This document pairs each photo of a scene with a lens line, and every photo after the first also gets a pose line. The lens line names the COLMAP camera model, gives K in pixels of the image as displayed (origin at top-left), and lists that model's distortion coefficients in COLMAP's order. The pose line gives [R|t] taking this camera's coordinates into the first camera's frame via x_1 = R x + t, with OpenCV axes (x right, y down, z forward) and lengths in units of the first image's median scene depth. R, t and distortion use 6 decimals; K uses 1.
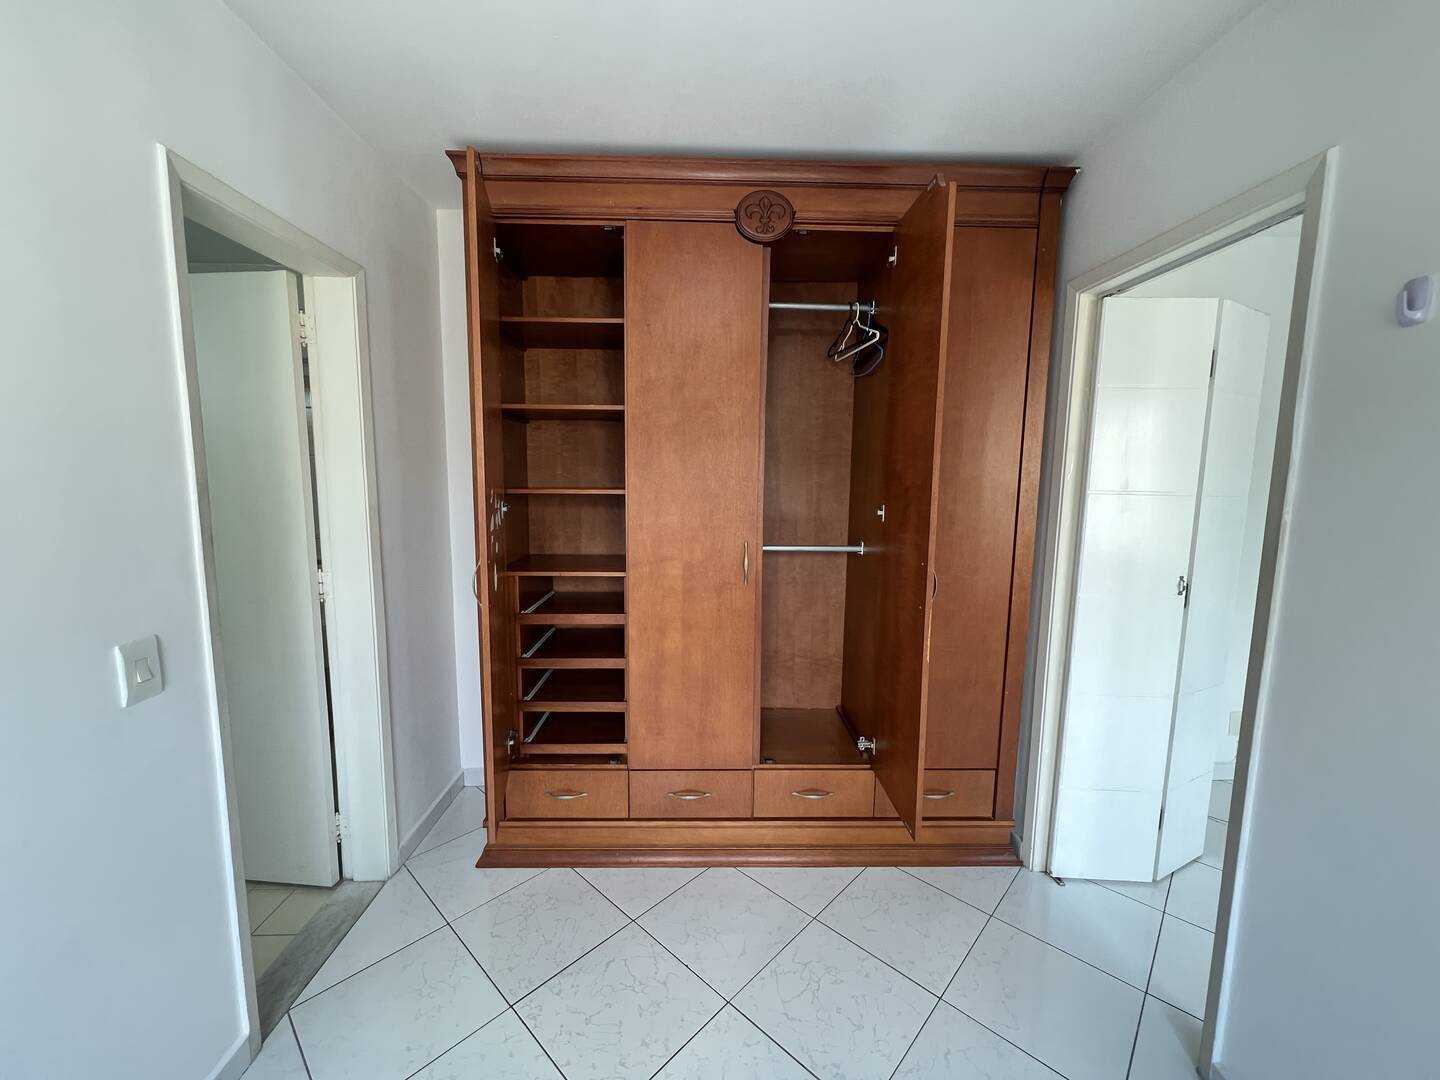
lens RADIAL K [[575.2, 0, 720.0], [0, 575.2, 543.7], [0, 0, 1]] dist [-0.002576, 0.000572]
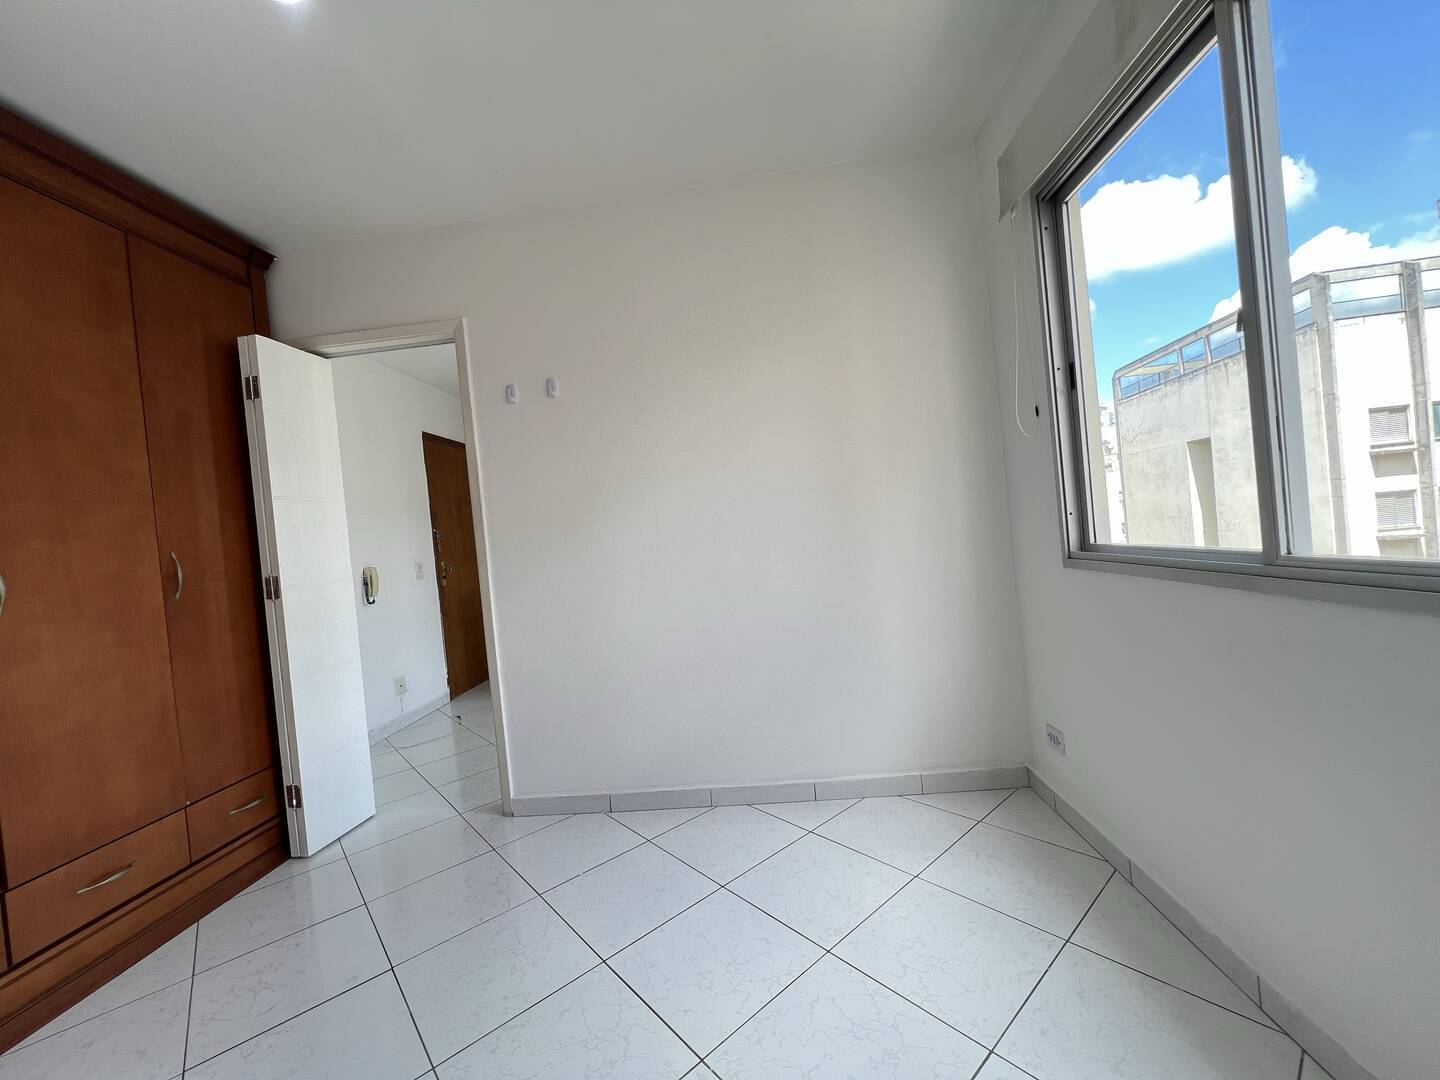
lens RADIAL K [[575.2, 0, 726.9], [0, 575.2, 540.8], [0, 0, 1]] dist [-0.002576, 0.000572]
pose [[0.109384, -0.038564, 0.993251, -0.577388], [0.213428, 0.976852, 0.014423, 0.175049], [-0.970816, 0.210410, 0.115083, -0.010440]]
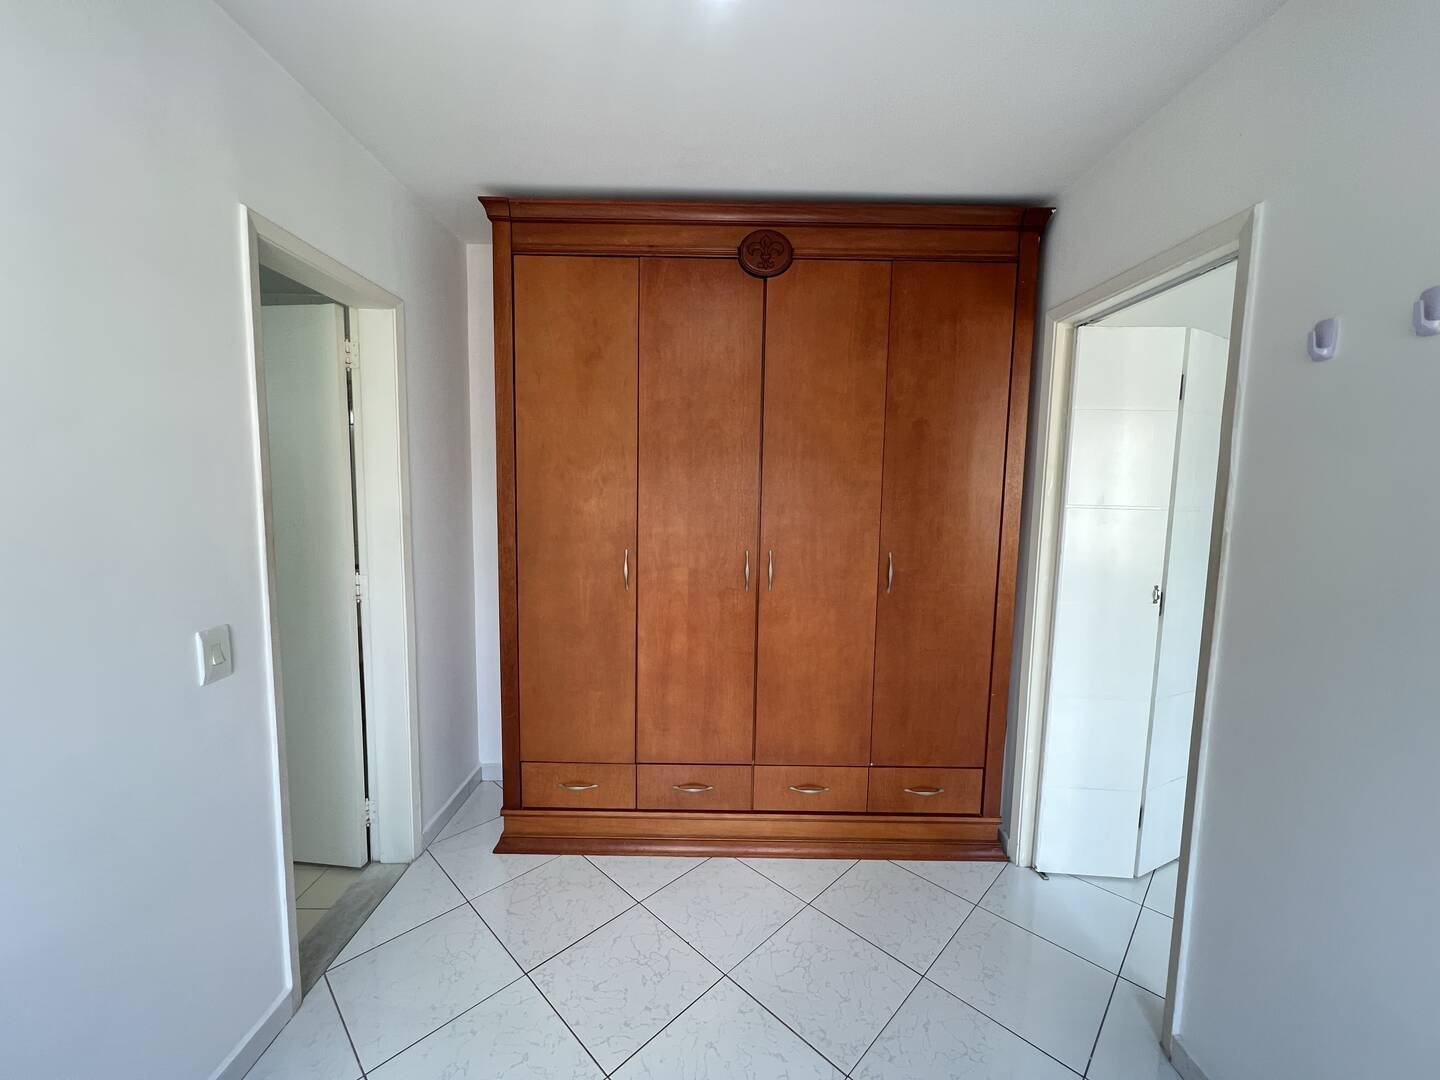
lens RADIAL K [[575.2, 0, 719.5], [0, 575.2, 543.6], [0, 0, 1]] dist [-0.002576, 0.000572]
pose [[0.999736, 0.007105, -0.021841, 0.017938], [-0.007620, 0.999692, -0.023602, 0.010471], [0.021666, 0.023762, 0.999483, -0.084481]]
